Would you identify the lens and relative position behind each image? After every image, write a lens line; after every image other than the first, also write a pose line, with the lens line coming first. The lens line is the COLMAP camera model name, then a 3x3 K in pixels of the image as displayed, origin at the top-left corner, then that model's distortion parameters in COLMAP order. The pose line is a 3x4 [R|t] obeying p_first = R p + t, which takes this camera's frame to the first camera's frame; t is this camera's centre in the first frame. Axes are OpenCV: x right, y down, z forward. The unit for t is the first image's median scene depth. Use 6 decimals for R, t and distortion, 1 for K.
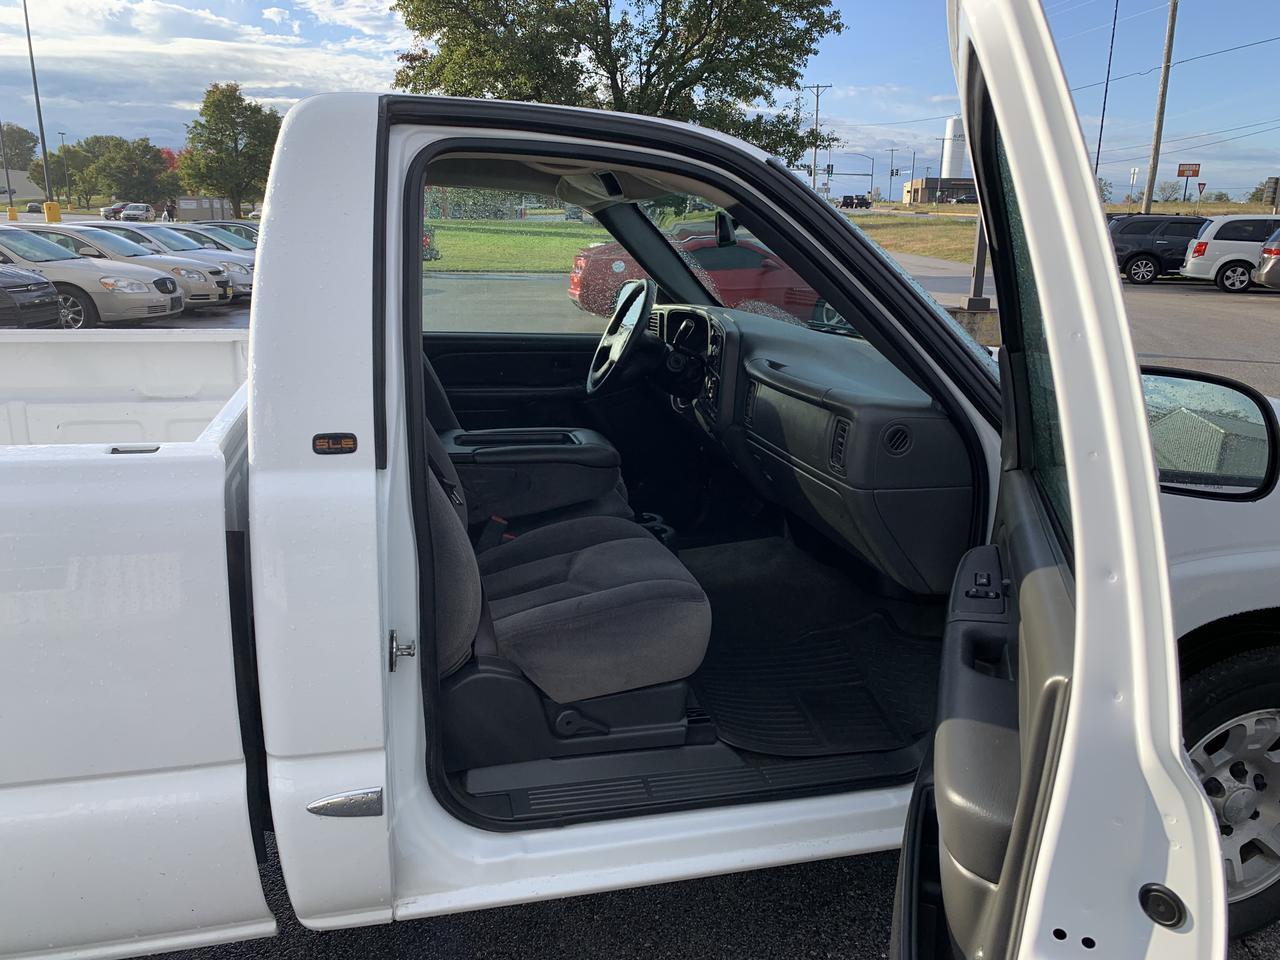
lens RADIAL K [[983.6, 0, 637.0], [0, 983.6, 467.5], [0, 0, 1]] dist [0.022446, -0.022406]
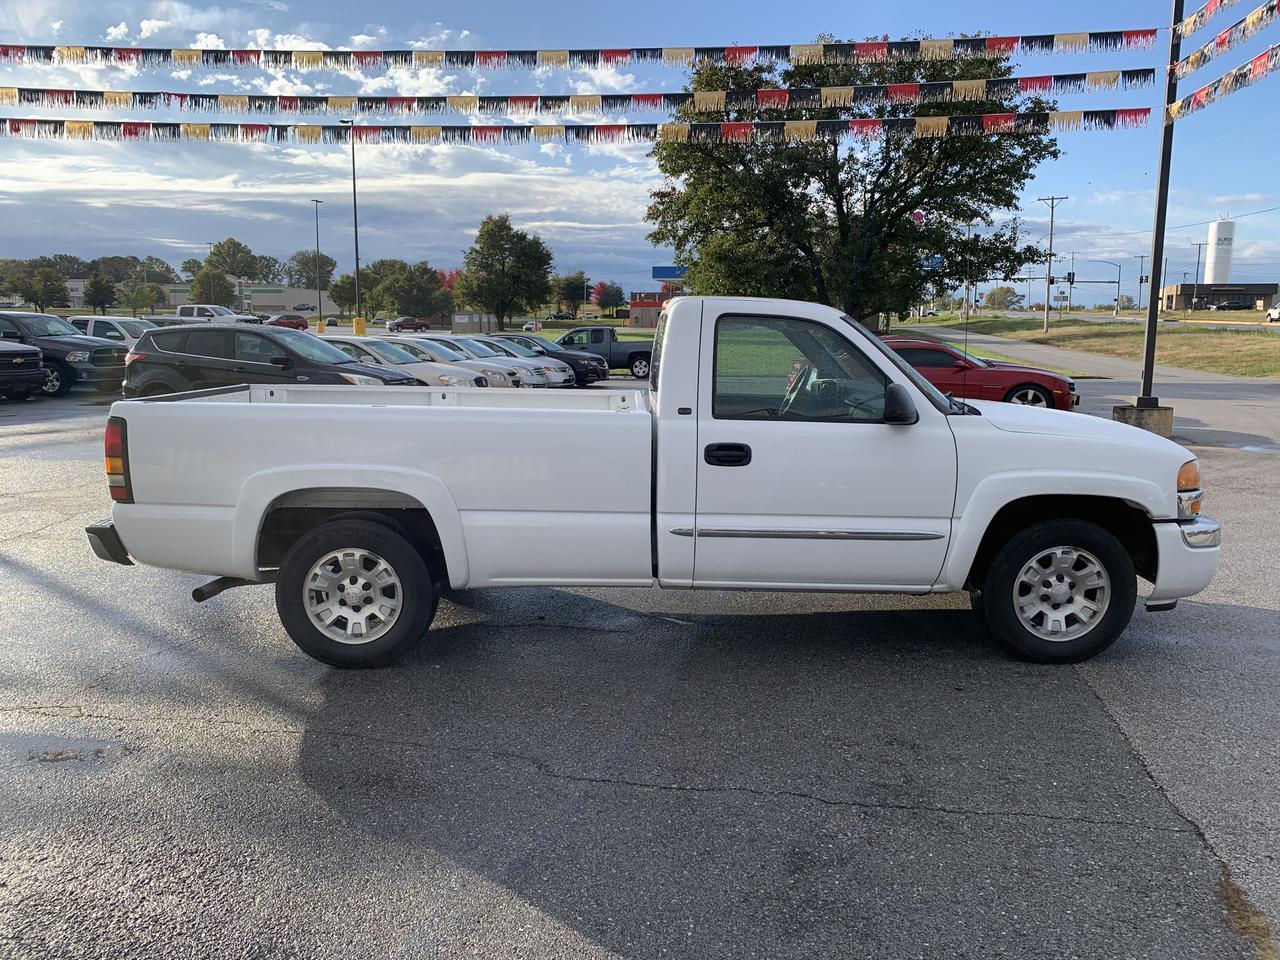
lens RADIAL K [[983.9, 0, 629.0], [0, 983.9, 463.5], [0, 0, 1]] dist [0.023589, -0.022222]
pose [[0.972305, 0.026852, -0.232168, 0.011513], [-0.052409, 0.993130, -0.104620, 0.022383], [0.227764, 0.113890, 0.967033, -0.095066]]
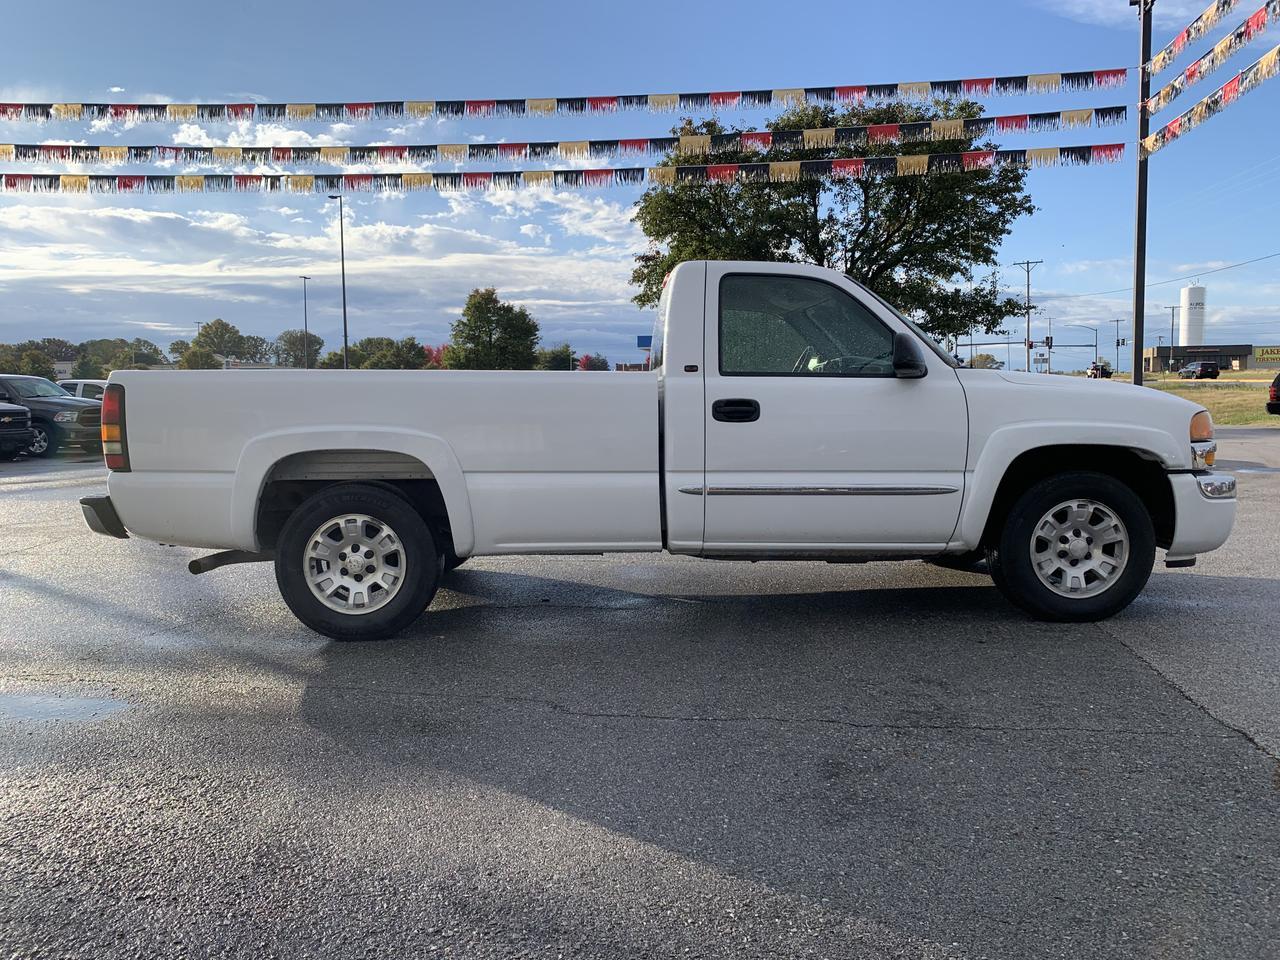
lens RADIAL K [[983.9, 0, 625.2], [0, 983.9, 461.6], [0, 0, 1]] dist [0.023589, -0.022222]
pose [[0.974579, -0.008837, -0.223870, 0.008247], [-0.032583, 0.983008, -0.180645, 0.038904], [0.221662, 0.183347, 0.957731, -0.090971]]
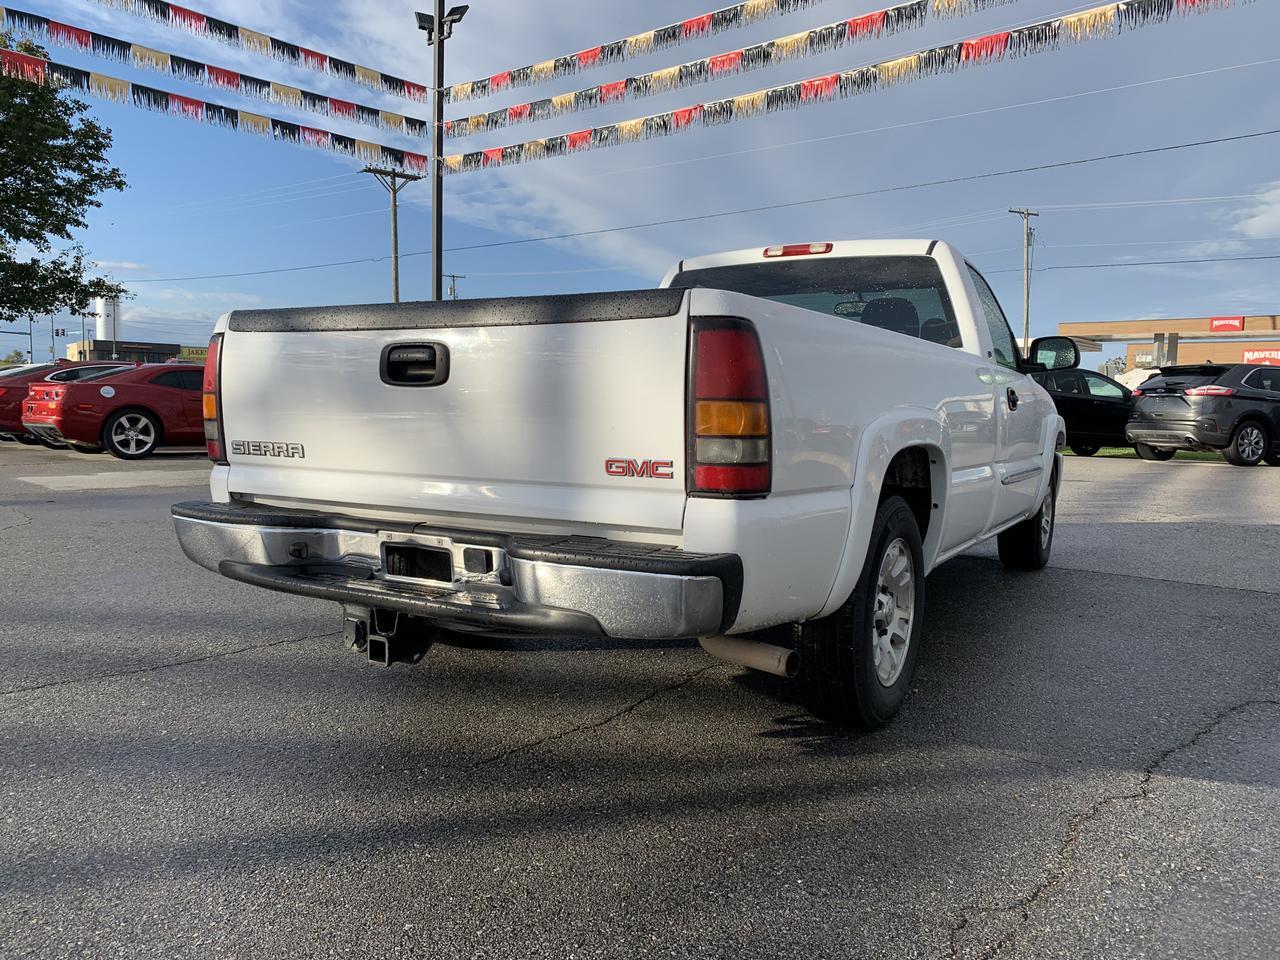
lens RADIAL K [[983.6, 0, 616.2], [0, 983.6, 469.8], [0, 0, 1]] dist [0.022446, -0.022406]
pose [[0.708002, -0.046077, 0.704706, -0.152169], [0.159436, 0.982536, -0.095938, 0.019887], [-0.687978, 0.180280, 0.702983, -0.012413]]
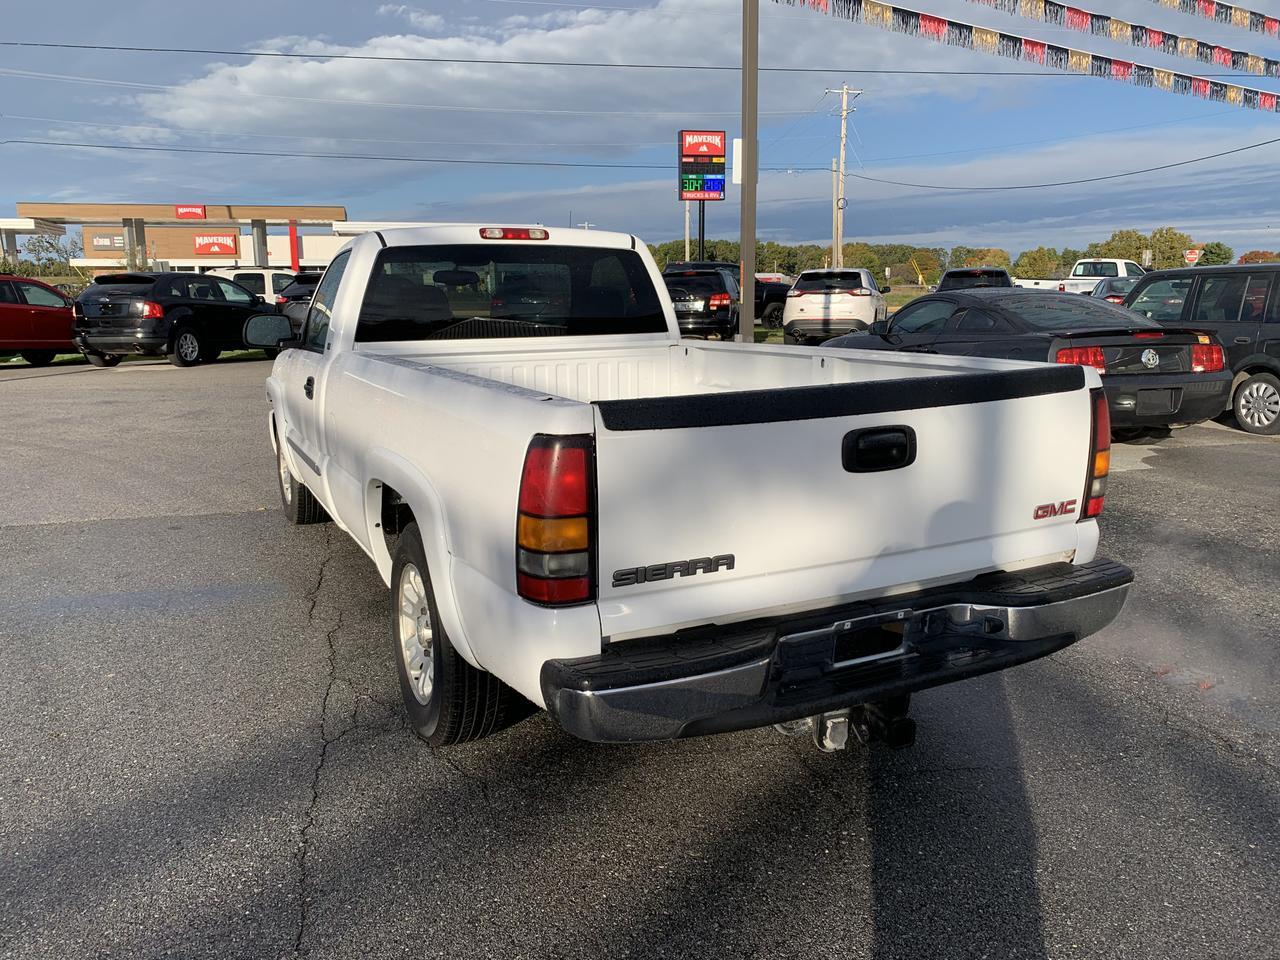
lens RADIAL K [[983.6, 0, 629.4], [0, 983.6, 467.1], [0, 0, 1]] dist [0.022446, -0.022406]
pose [[-0.217678, -0.185496, 0.958231, -0.178929], [0.241630, 0.940970, 0.237045, -0.021739], [-0.945638, 0.283137, -0.160007, 0.087543]]
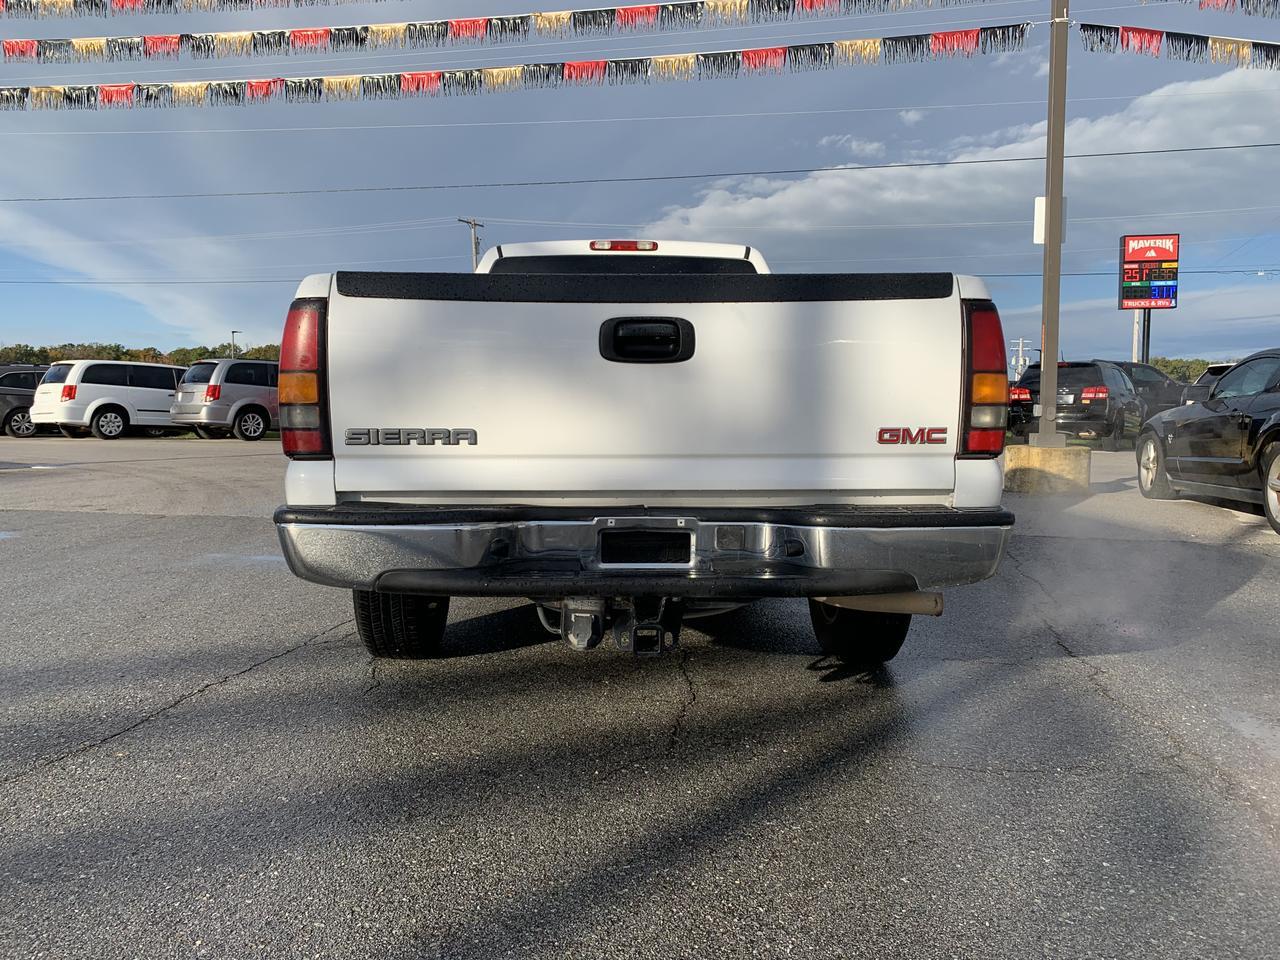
lens RADIAL K [[983.6, 0, 624.3], [0, 983.6, 466.7], [0, 0, 1]] dist [0.022446, -0.022406]
pose [[0.214110, -0.067402, 0.974481, -0.183003], [0.231682, 0.972654, 0.016371, 0.008923], [-0.948936, 0.222265, 0.223871, 0.041489]]
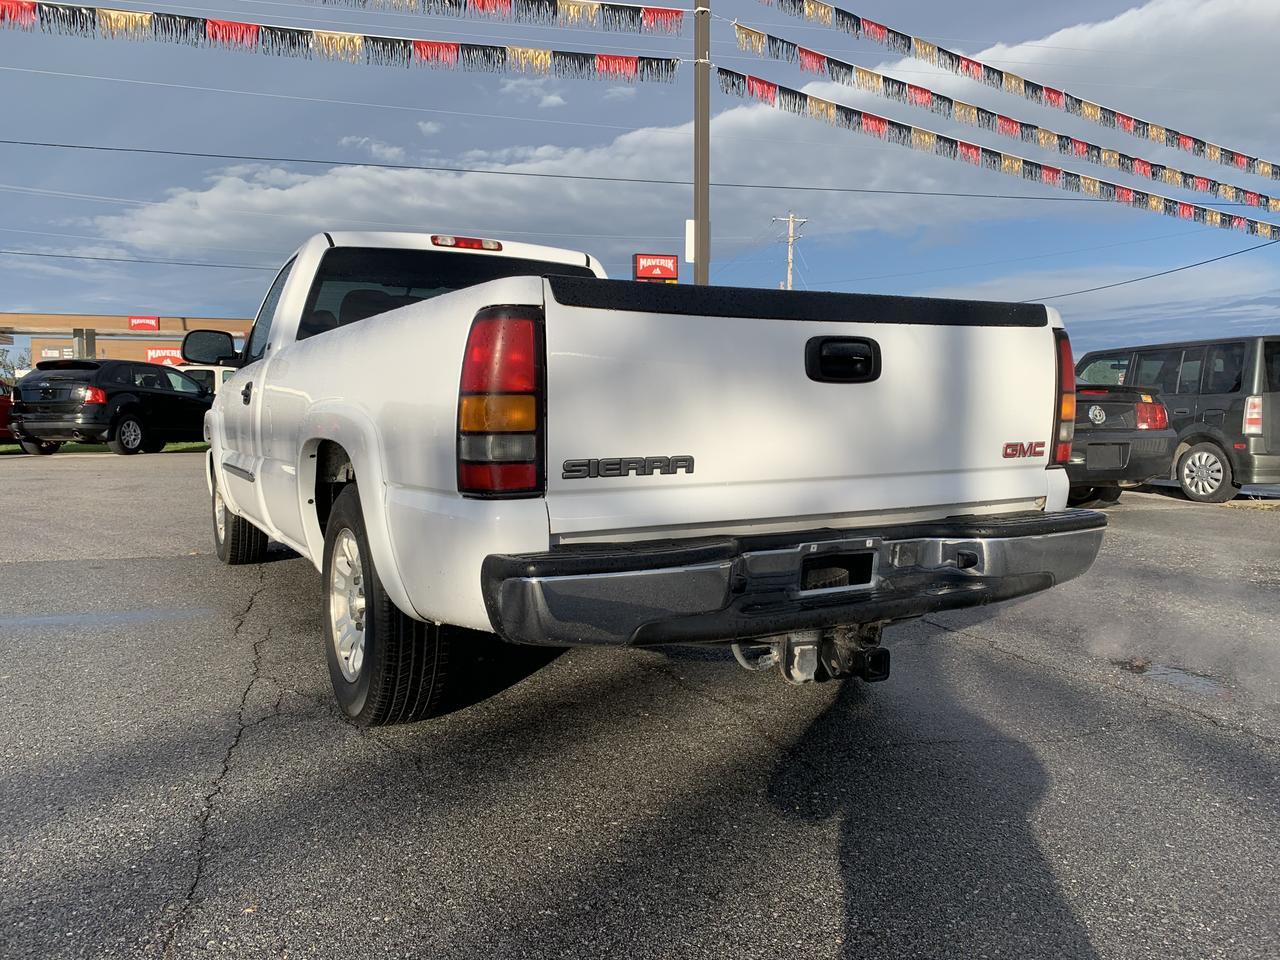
lens RADIAL K [[983.6, 0, 635.0], [0, 983.6, 467.3], [0, 0, 1]] dist [0.022446, -0.022406]
pose [[-0.267371, -0.068392, 0.961163, -0.176041], [0.230094, 0.964091, 0.132607, -0.004989], [-0.935719, 0.256613, -0.242034, 0.090888]]
